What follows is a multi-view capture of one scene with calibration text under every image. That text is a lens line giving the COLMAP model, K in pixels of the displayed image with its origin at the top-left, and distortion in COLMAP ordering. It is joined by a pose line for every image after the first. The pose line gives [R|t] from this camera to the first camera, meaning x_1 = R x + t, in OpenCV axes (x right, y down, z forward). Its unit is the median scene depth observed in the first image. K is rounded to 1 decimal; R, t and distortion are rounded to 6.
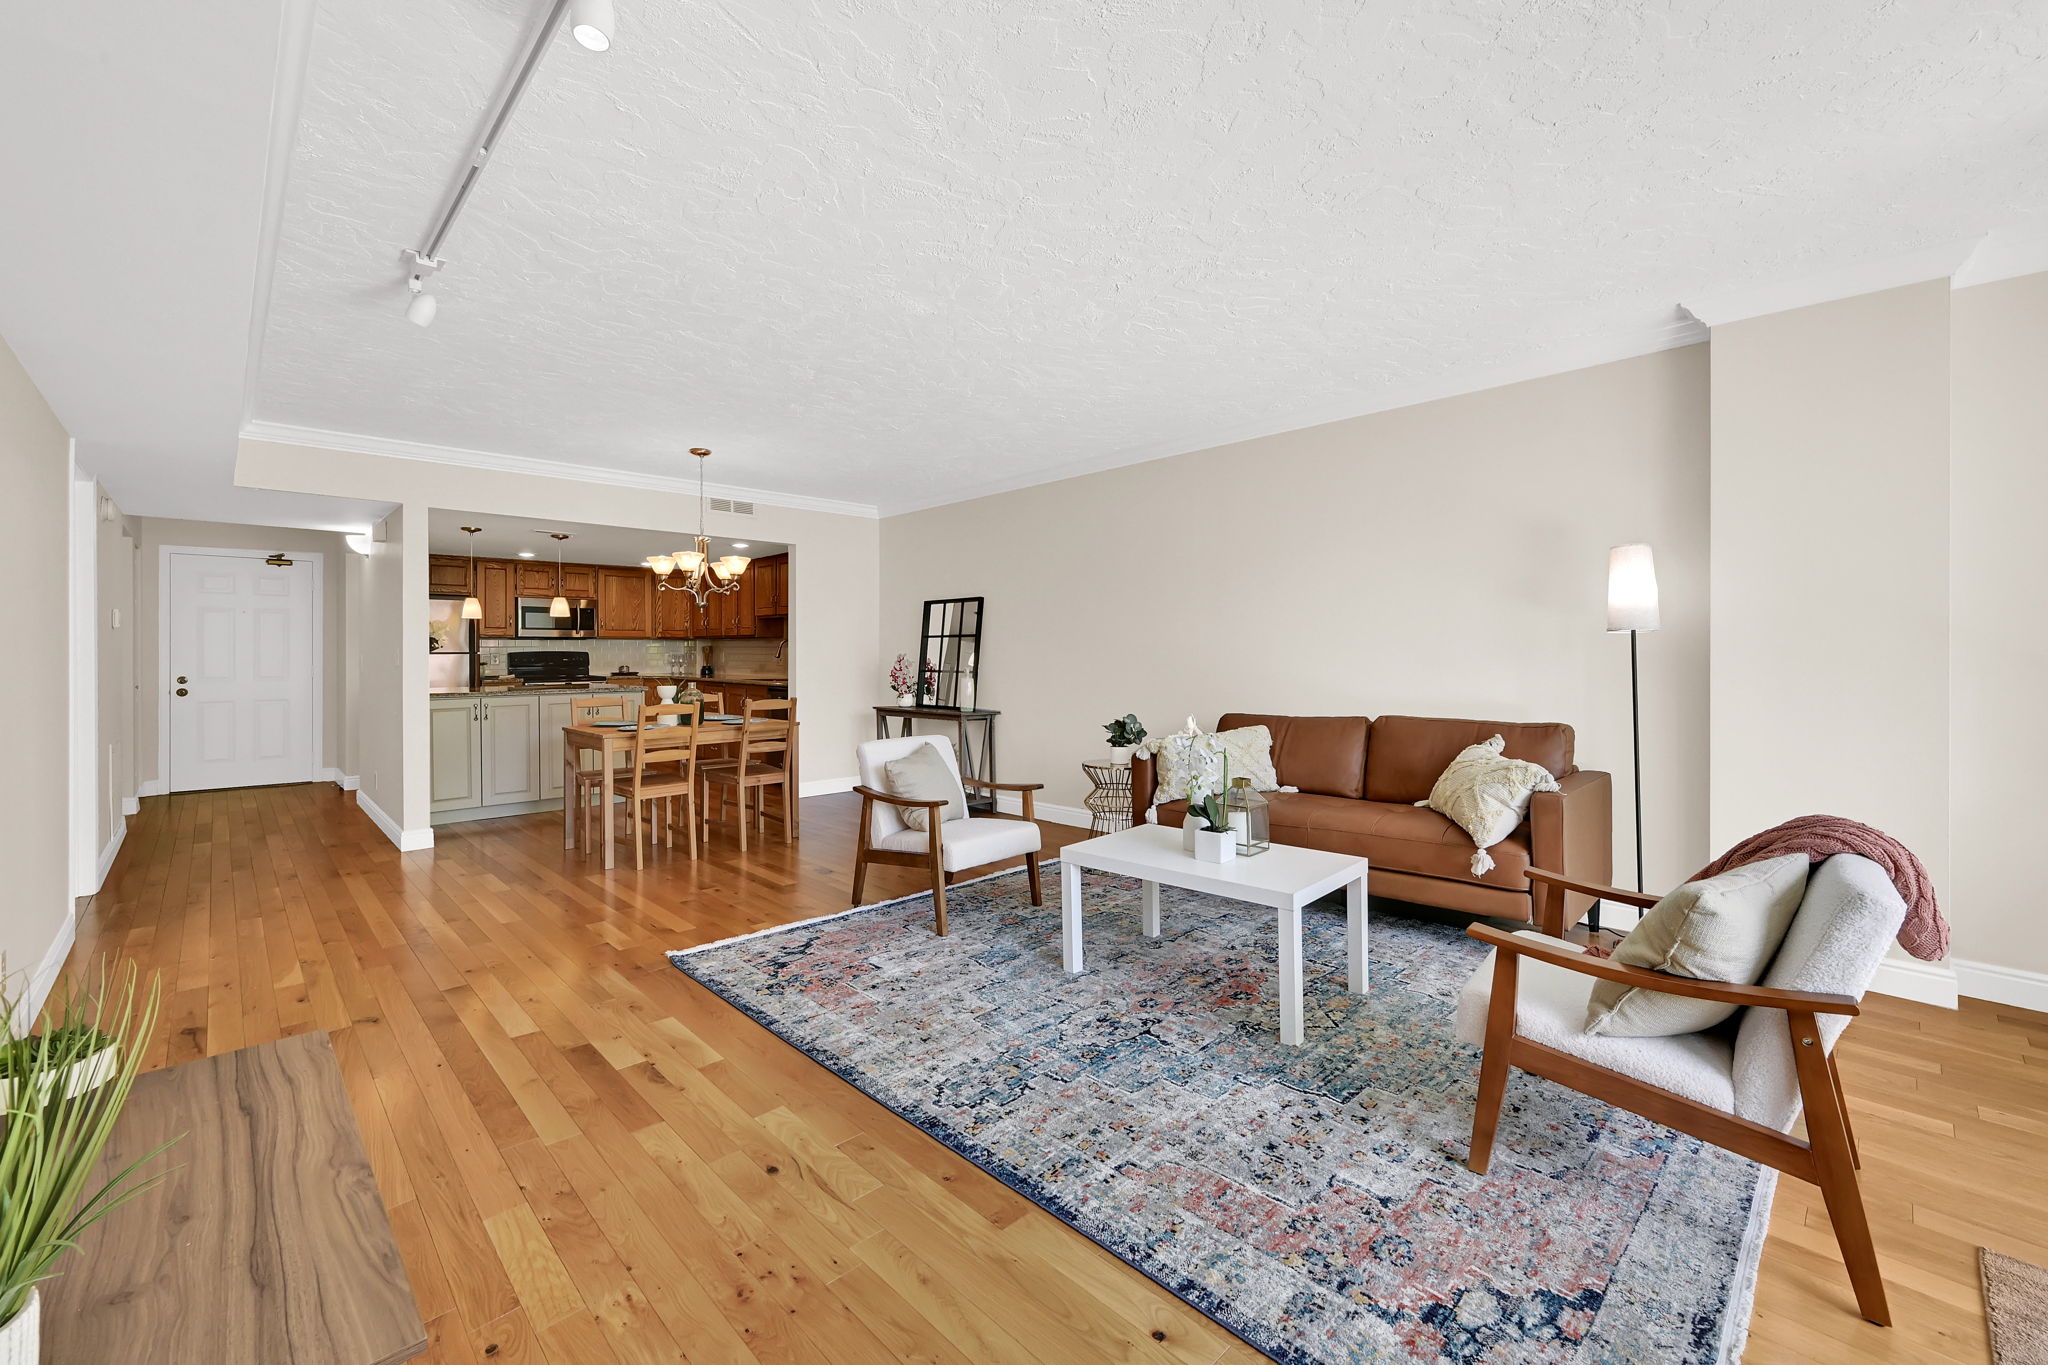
lens RADIAL K [[840.4, 0, 1042.7], [0, 840.4, 650.3], [0, 0, 1]] dist [-0.002159, 0.000319]
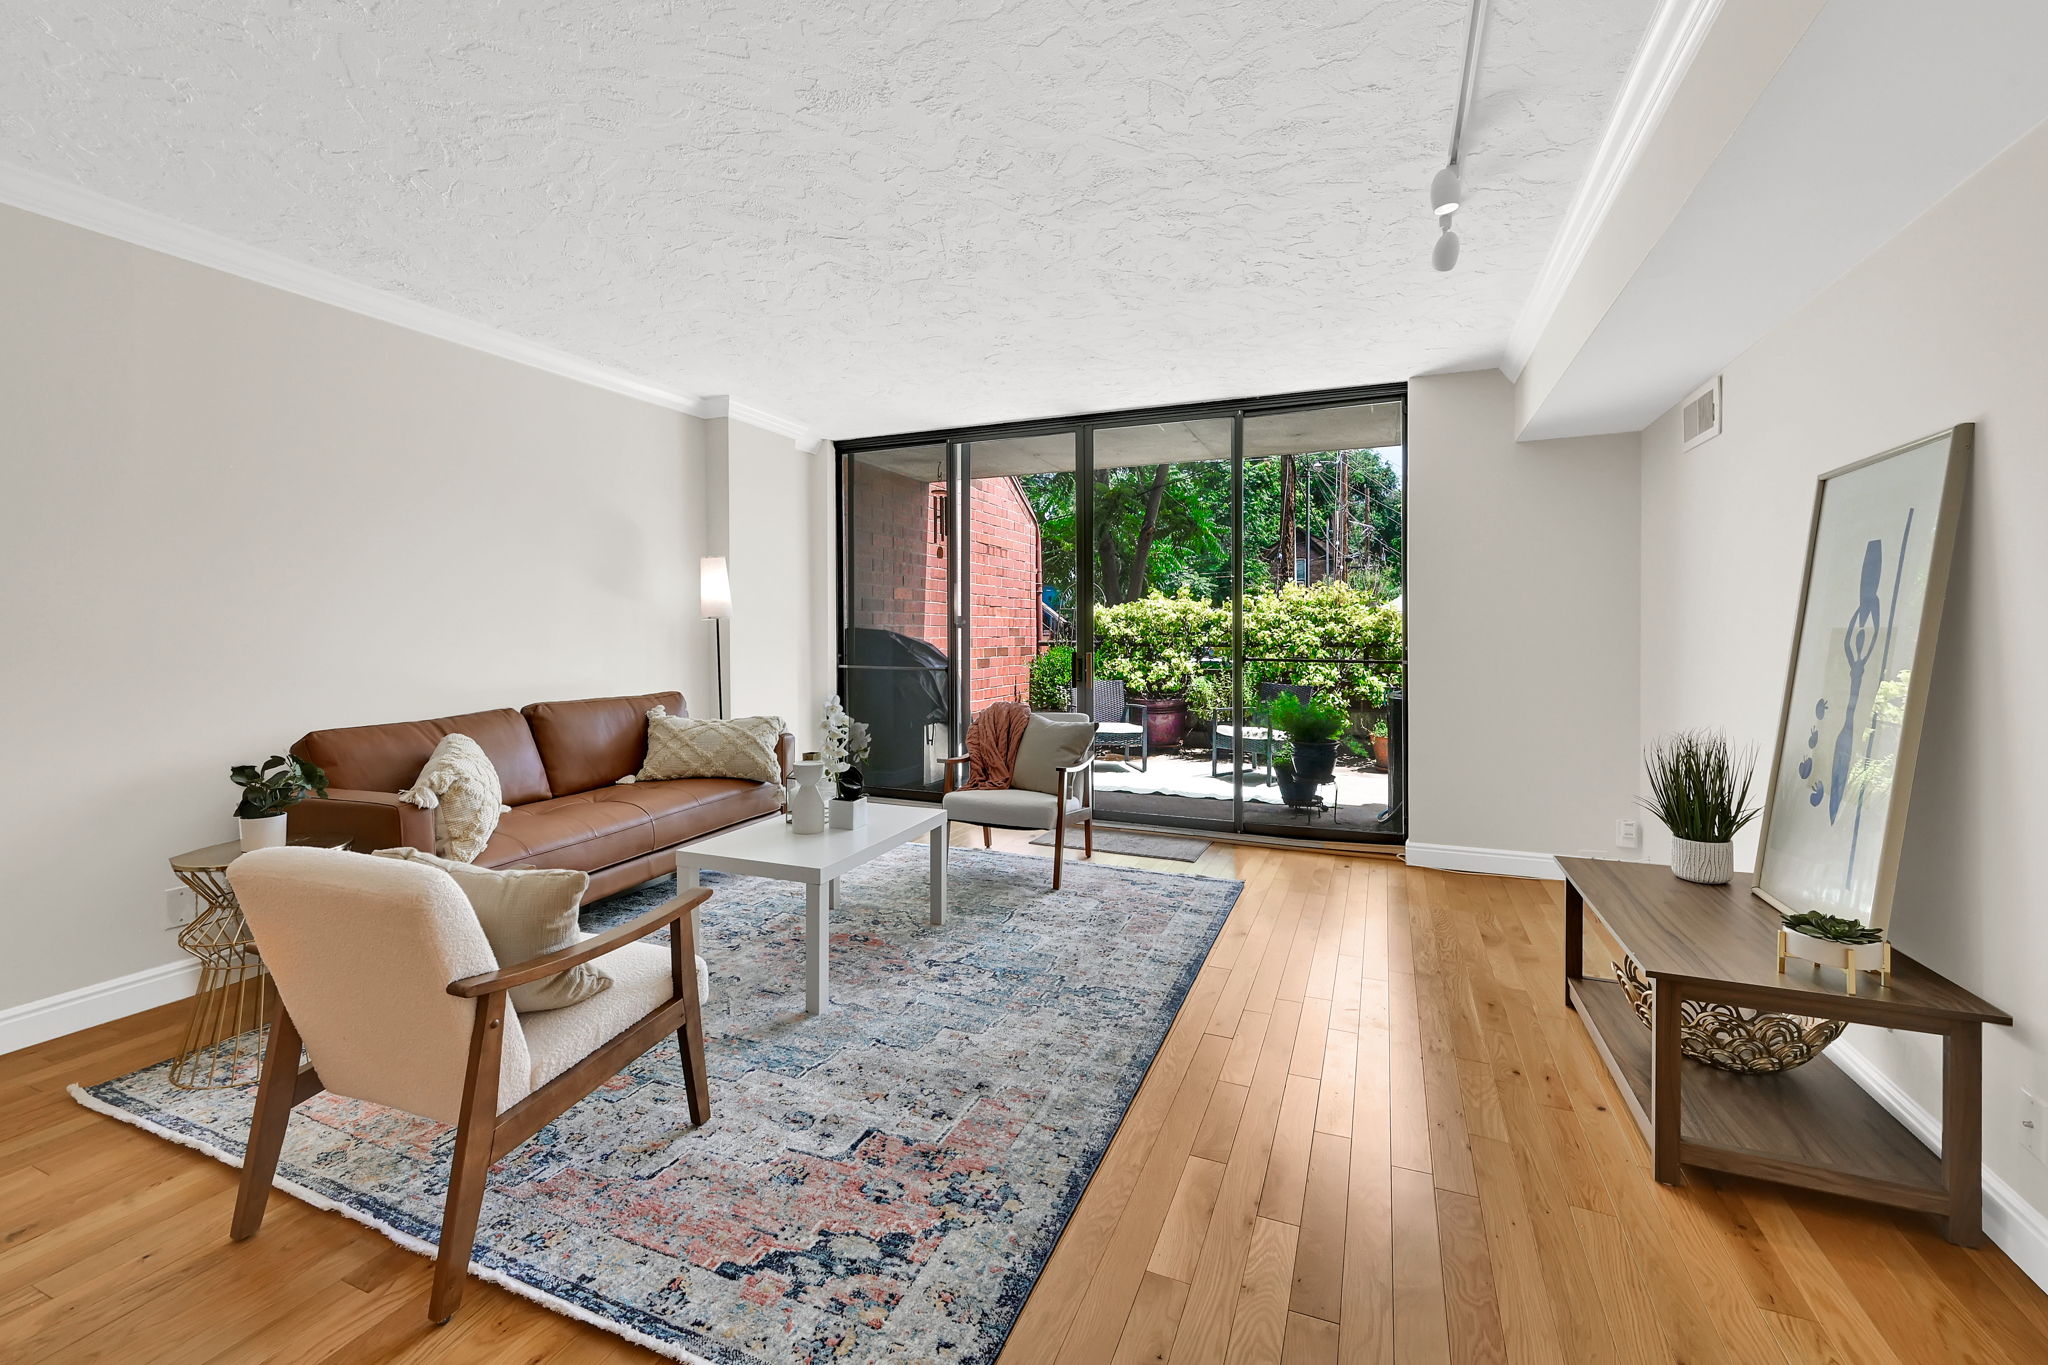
lens RADIAL K [[840.4, 0, 1008.9], [0, 840.4, 646.3], [0, 0, 1]] dist [-0.002159, 0.000319]
pose [[-0.363503, -0.010812, 0.931530, -0.402074], [-0.002094, 0.999940, 0.010789, 0.003182], [-0.931591, 0.001971, -0.363504, 0.557555]]
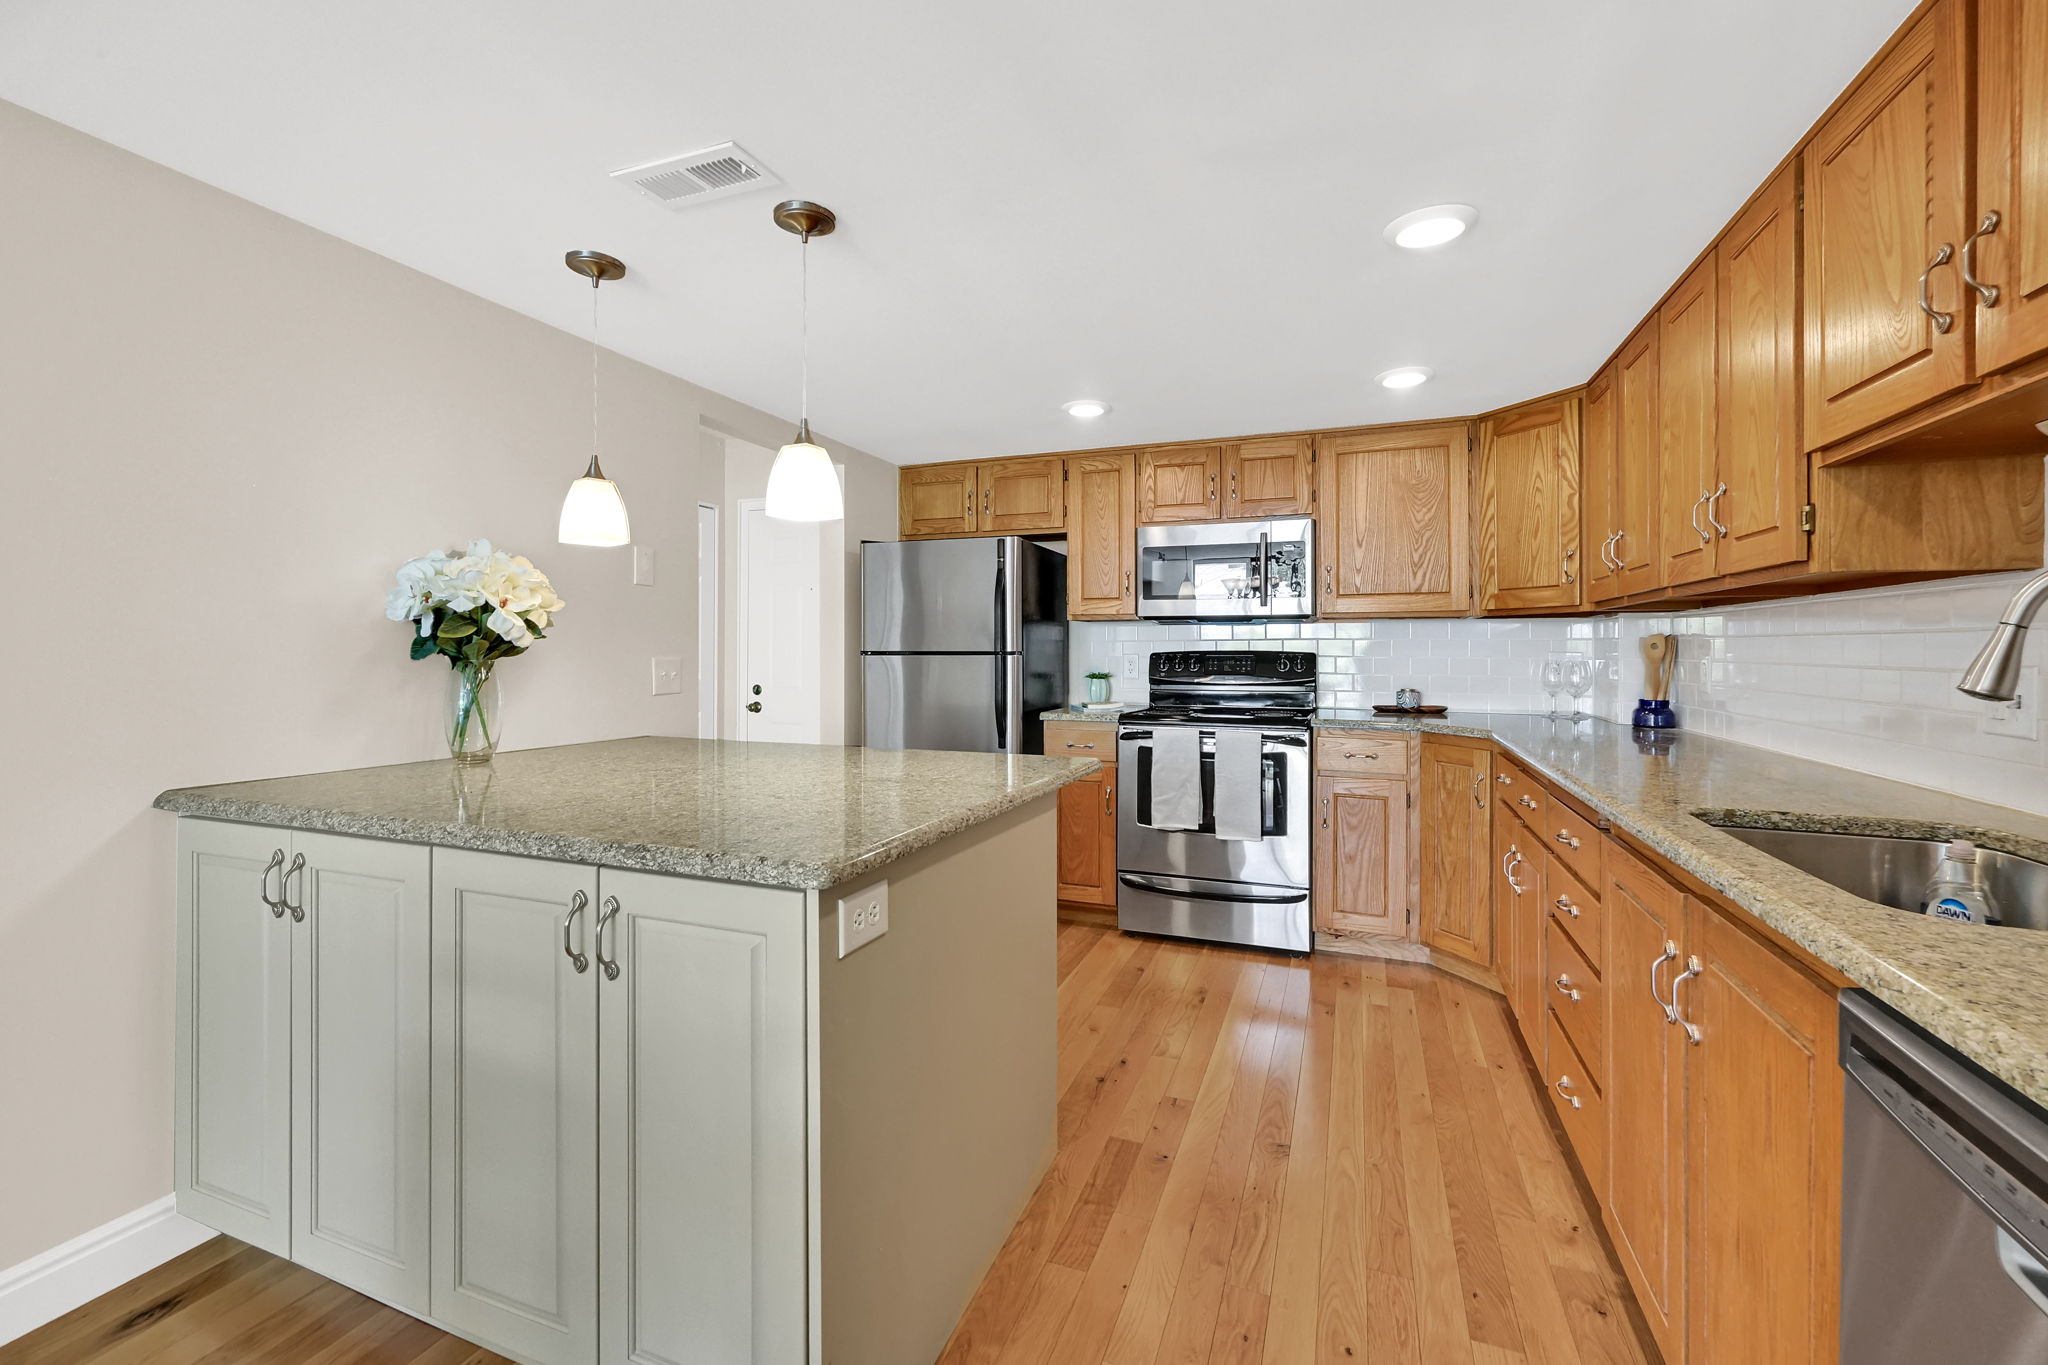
lens RADIAL K [[840.4, 0, 1026.3], [0, 840.4, 645.6], [0, 0, 1]] dist [-0.002159, 0.000319]
pose [[0.398397, -0.003267, -0.917207, -0.323595], [-0.003160, 0.999983, -0.004935, 0.001746], [0.917208, 0.004865, 0.398380, 1.031025]]
